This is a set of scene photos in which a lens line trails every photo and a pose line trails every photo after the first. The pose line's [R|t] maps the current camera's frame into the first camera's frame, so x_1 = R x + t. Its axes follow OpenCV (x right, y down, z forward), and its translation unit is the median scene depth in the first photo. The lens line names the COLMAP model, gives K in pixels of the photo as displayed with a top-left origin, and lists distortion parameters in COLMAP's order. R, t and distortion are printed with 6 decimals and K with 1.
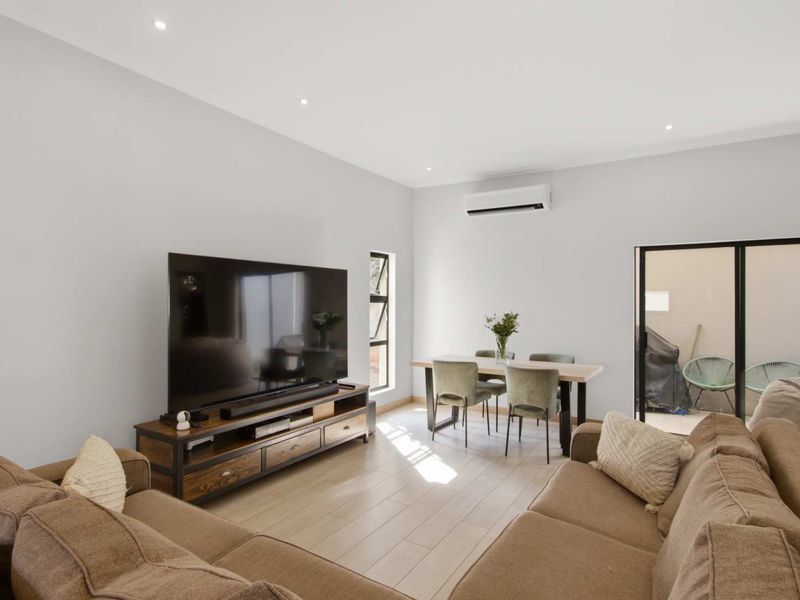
lens RADIAL K [[440.4, 0, 388.7], [0, 440.4, 308.2], [0, 0, 1]] dist [0.003608, 0.001729]
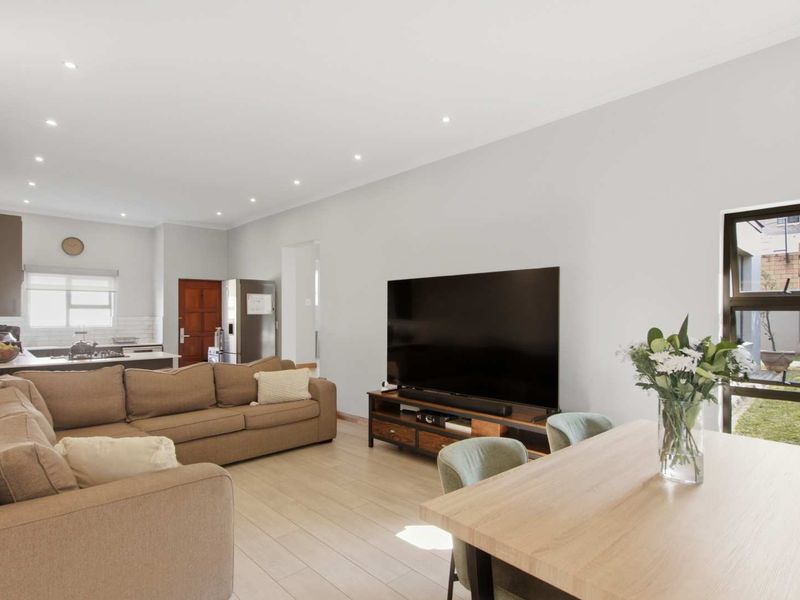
lens RADIAL K [[449.0, 0, 396.3], [0, 449.0, 314.2], [0, 0, 1]] dist [-0.000106, -0.000203]
pose [[-0.235324, 0.002747, -0.971913, 0.996020], [-0.010213, 0.999934, 0.005299, -0.011640], [0.971863, 0.011173, -0.235281, 1.291758]]
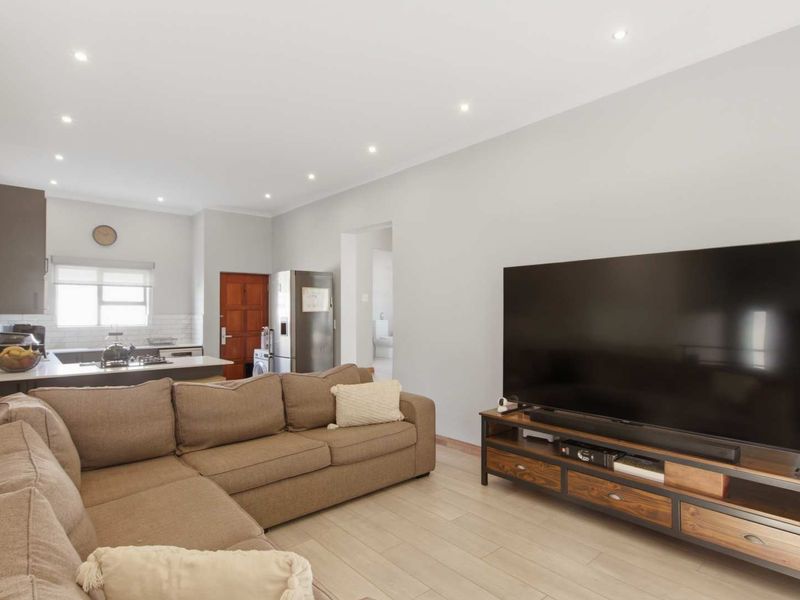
lens RADIAL K [[440.4, 0, 388.7], [0, 440.4, 308.2], [0, 0, 1]] dist [0.003608, 0.001729]
pose [[-0.281788, -0.006275, -0.959456, 0.713752], [-0.008806, 0.999953, -0.003953, -0.002921], [0.959436, 0.007335, -0.281830, 0.948169]]
